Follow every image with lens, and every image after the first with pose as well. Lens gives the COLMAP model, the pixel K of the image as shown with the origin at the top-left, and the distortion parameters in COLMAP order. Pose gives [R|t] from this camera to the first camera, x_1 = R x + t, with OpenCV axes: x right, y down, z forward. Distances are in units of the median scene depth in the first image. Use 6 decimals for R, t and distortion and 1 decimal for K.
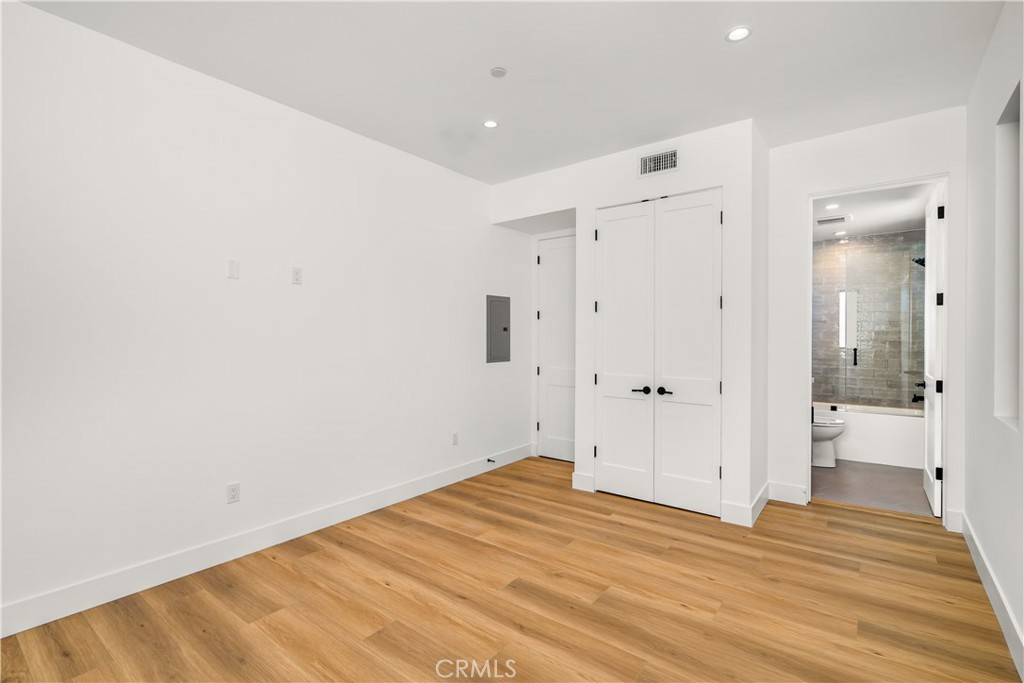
lens RADIAL K [[471.2, 0, 492.1], [0, 471.2, 339.3], [0, 0, 1]] dist [-0.010640, 0.004568]
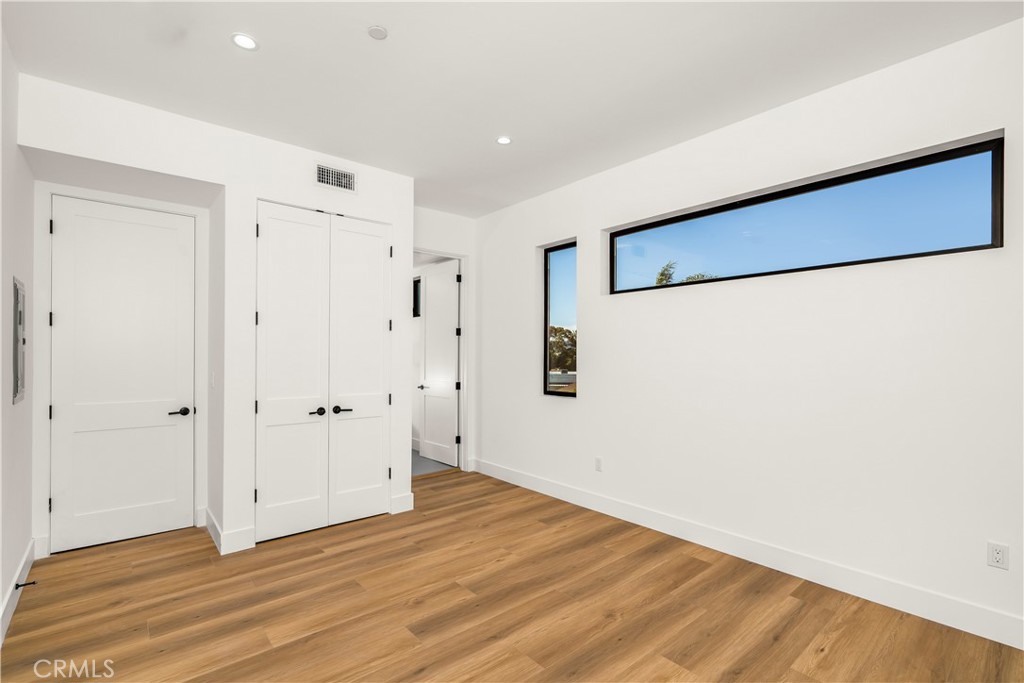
lens RADIAL K [[471.2, 0, 524.9], [0, 471.2, 358.5], [0, 0, 1]] dist [-0.010640, 0.004568]
pose [[0.177646, -0.007464, 0.984066, -0.664431], [0.003763, 0.999969, 0.006906, -0.004186], [-0.984087, 0.002477, 0.177668, 0.531317]]
